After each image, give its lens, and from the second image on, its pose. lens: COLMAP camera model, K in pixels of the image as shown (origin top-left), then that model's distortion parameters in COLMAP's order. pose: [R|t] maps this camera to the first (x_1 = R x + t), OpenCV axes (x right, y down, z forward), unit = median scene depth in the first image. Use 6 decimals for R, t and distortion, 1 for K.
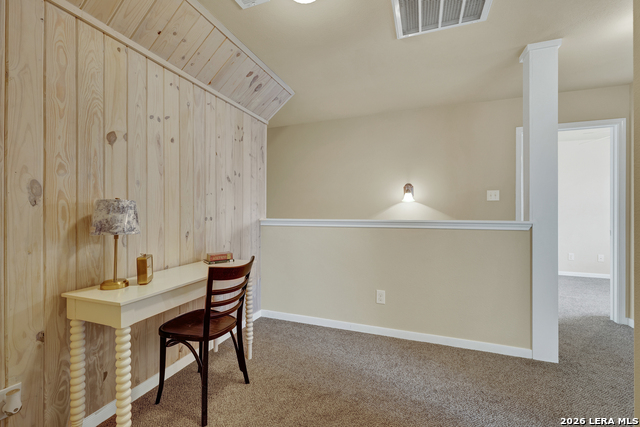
lens RADIAL K [[278.8, 0, 323.1], [0, 278.8, 211.9], [0, 0, 1]] dist [-0.003646, 0.000429]
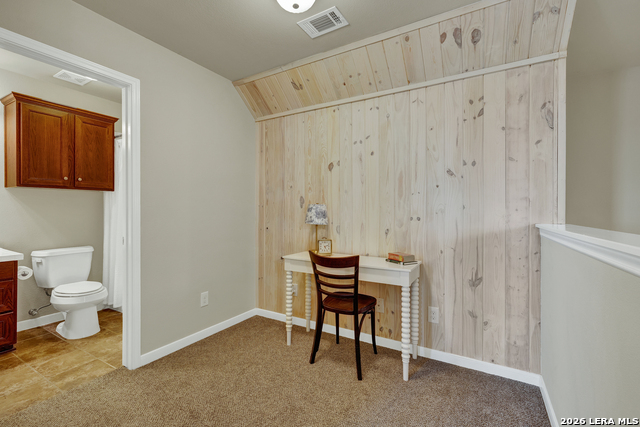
lens RADIAL K [[278.8, 0, 321.5], [0, 278.8, 207.2], [0, 0, 1]] dist [-0.003646, 0.000429]
pose [[-0.190091, -0.002540, -0.981763, 0.624187], [-0.001244, 0.999996, -0.002346, -0.013343], [0.981766, 0.000776, -0.190093, 0.883619]]
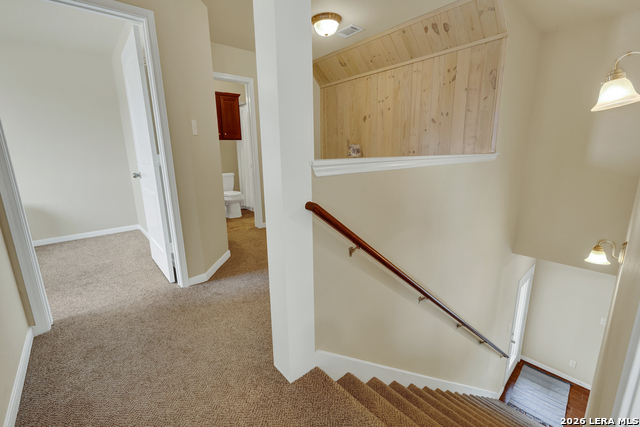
lens RADIAL K [[278.8, 0, 316.6], [0, 278.8, 210.9], [0, 0, 1]] dist [-0.003646, 0.000429]
pose [[-0.502897, 0.190278, -0.843142, 1.234695], [0.018861, 0.977652, 0.209384, 0.010585], [0.864141, 0.089396, -0.495247, 1.366803]]
